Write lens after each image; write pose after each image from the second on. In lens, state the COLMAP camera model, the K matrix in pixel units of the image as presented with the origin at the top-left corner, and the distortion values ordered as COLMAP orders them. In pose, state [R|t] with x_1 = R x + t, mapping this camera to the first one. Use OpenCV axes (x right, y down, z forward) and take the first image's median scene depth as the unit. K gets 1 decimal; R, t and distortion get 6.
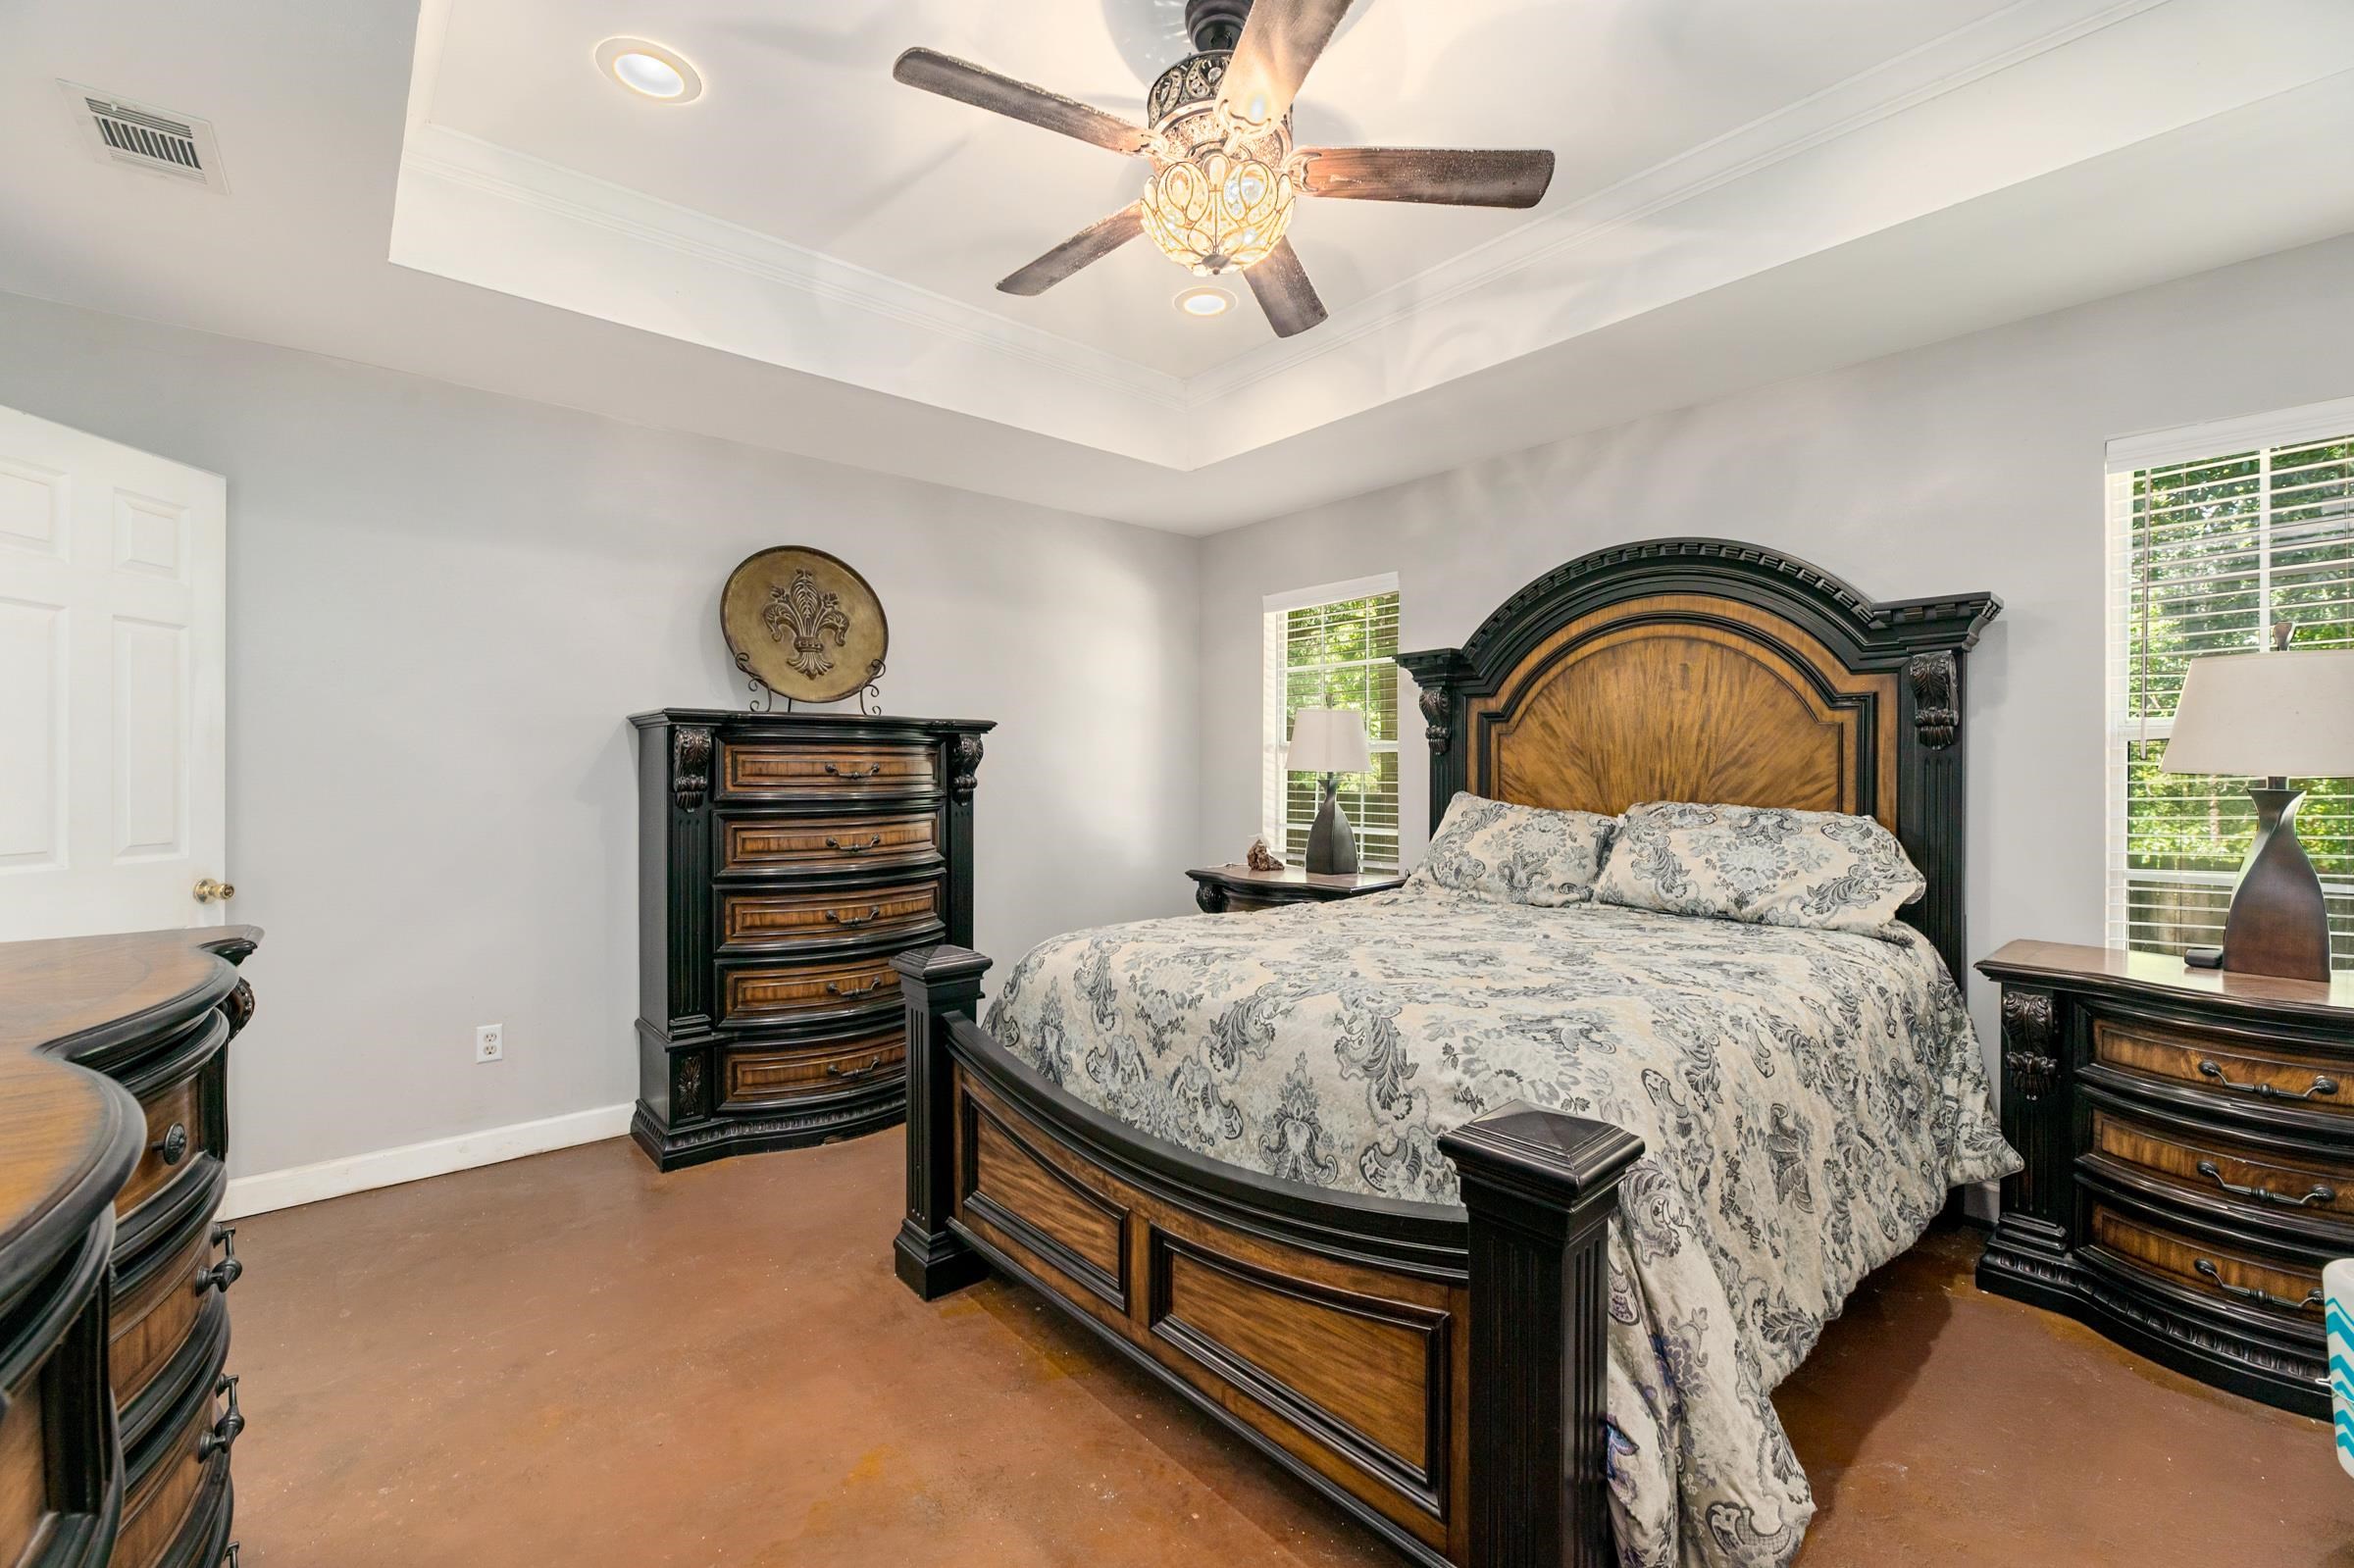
lens RADIAL K [[956.6, 0, 1153.1], [0, 956.6, 778.5], [0, 0, 1]] dist [-0.001205, -0.002658]
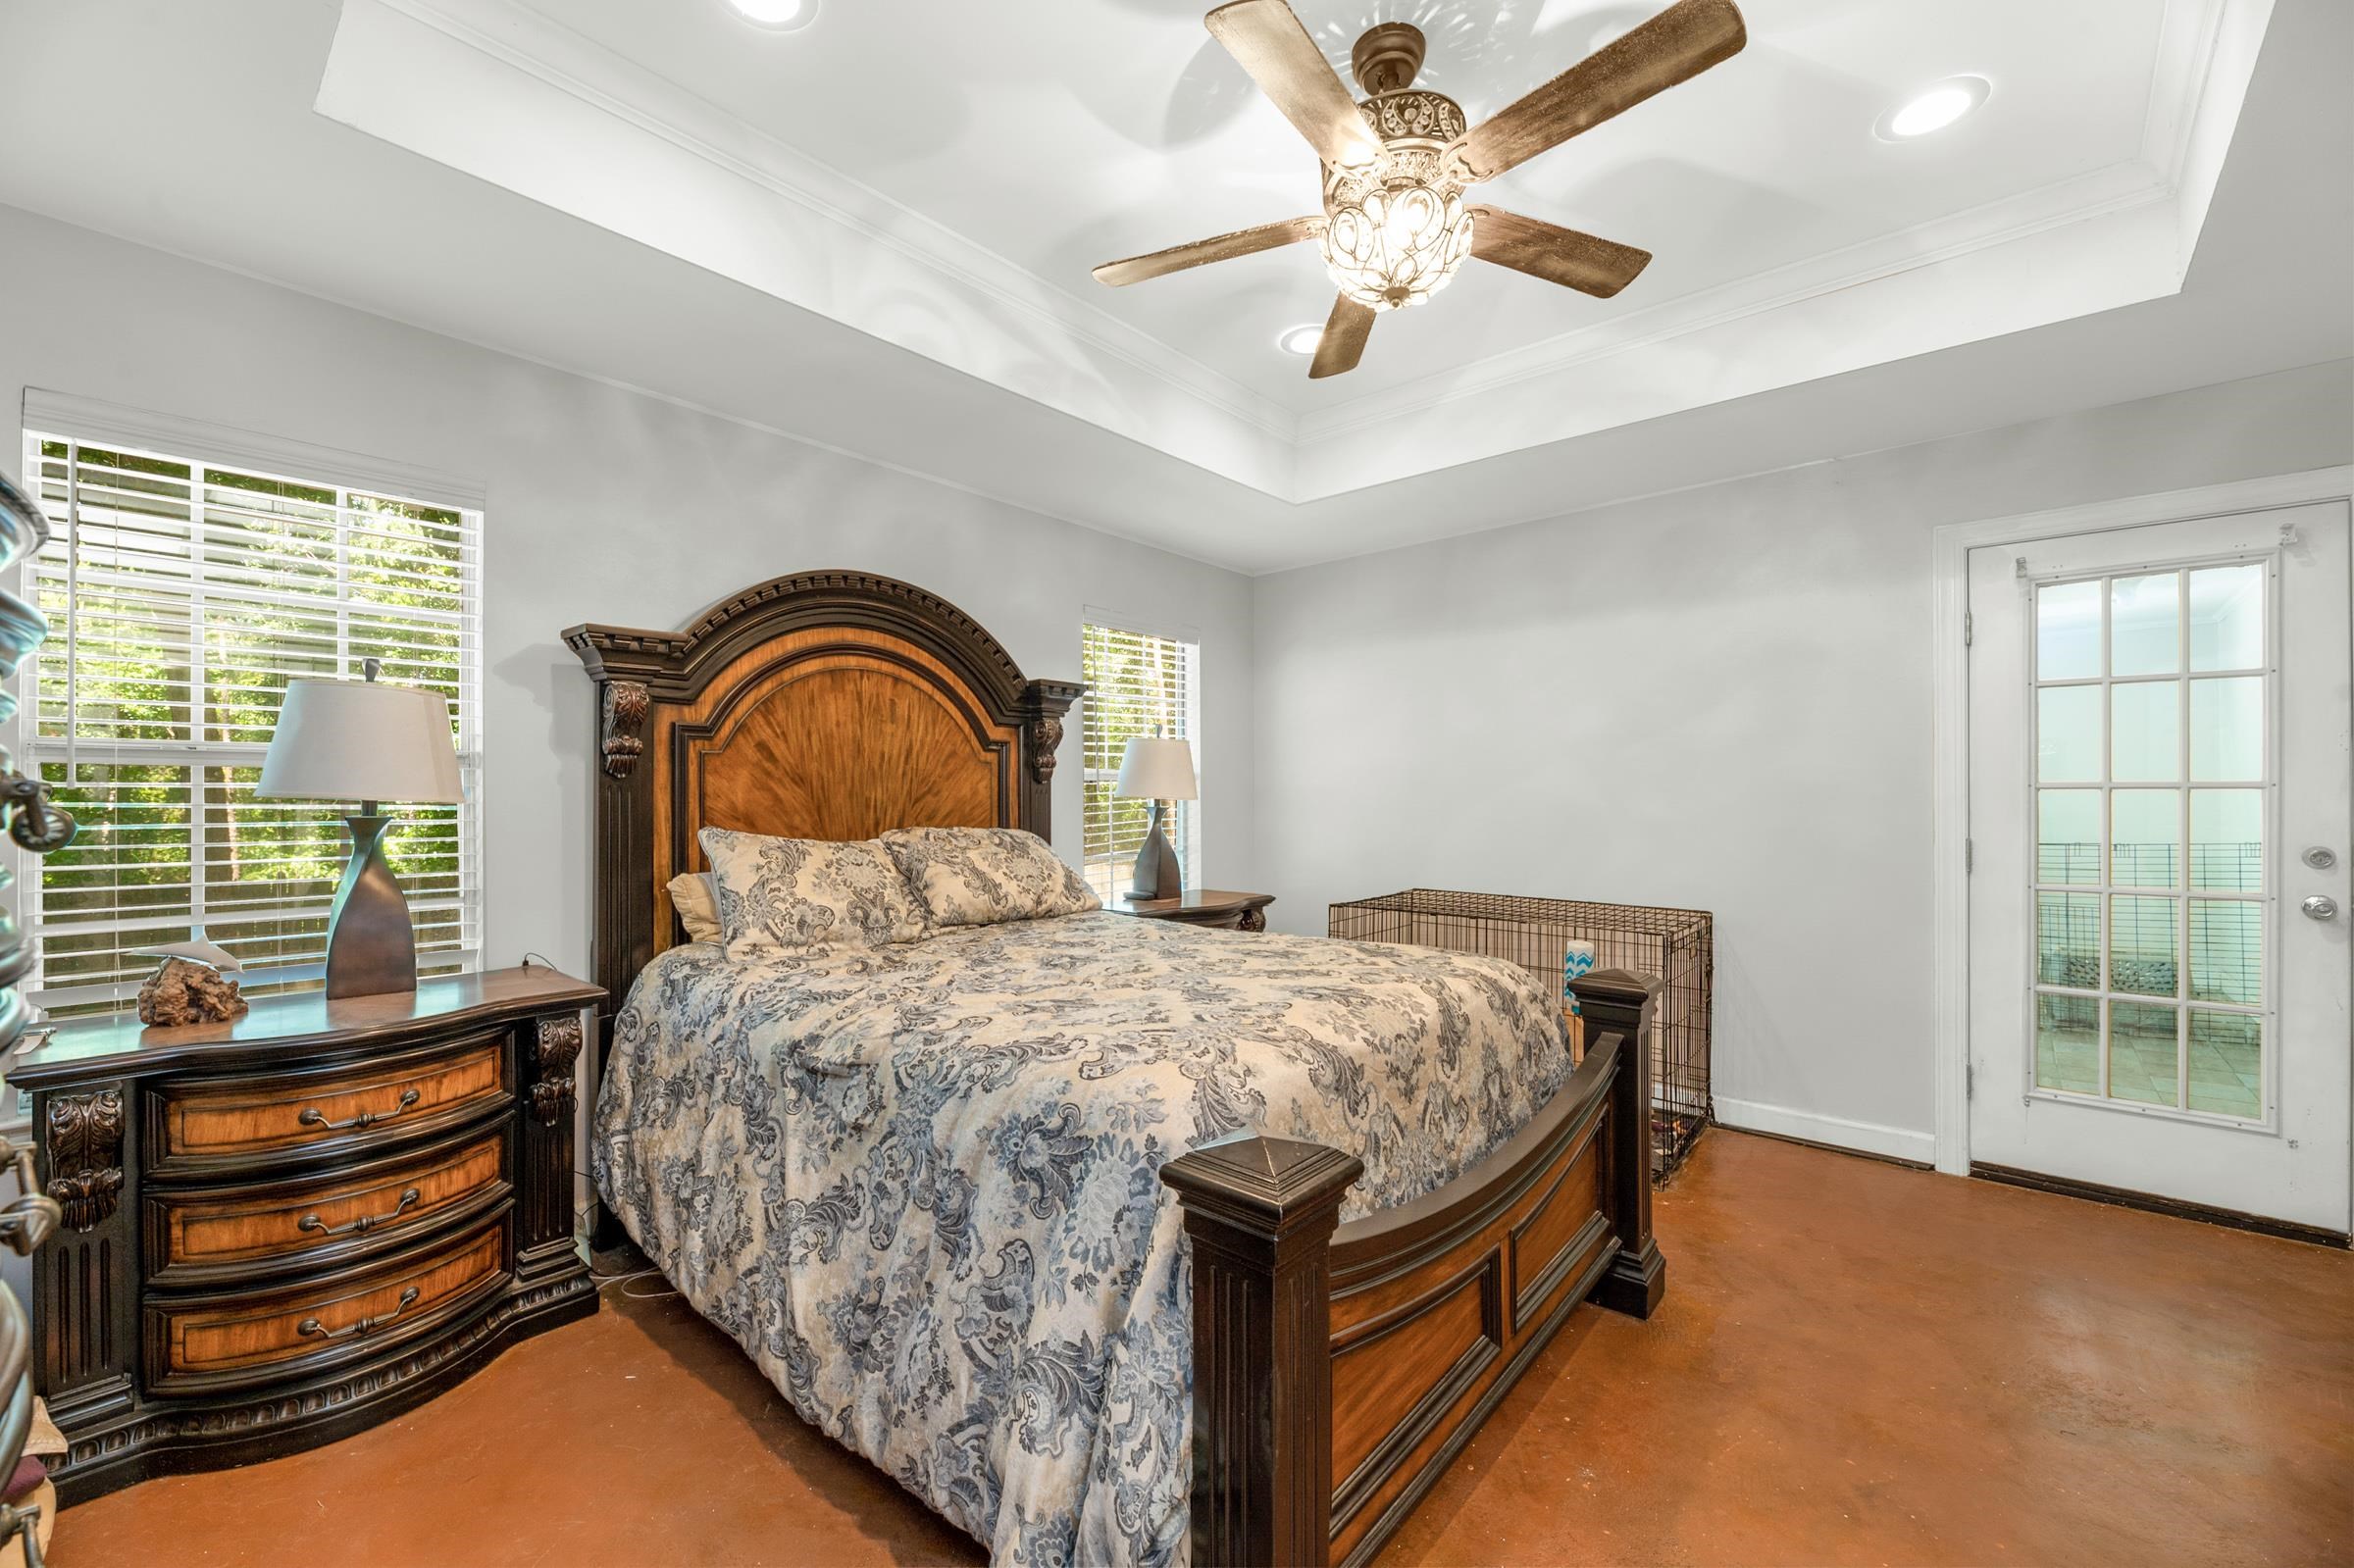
lens RADIAL K [[956.6, 0, 1162.7], [0, 956.6, 791.2], [0, 0, 1]] dist [-0.001205, -0.002658]
pose [[-0.126419, 0.004557, 0.991966, -0.550224], [0.012871, 0.999913, -0.002953, -0.009390], [-0.991893, 0.012394, -0.126467, 0.836080]]
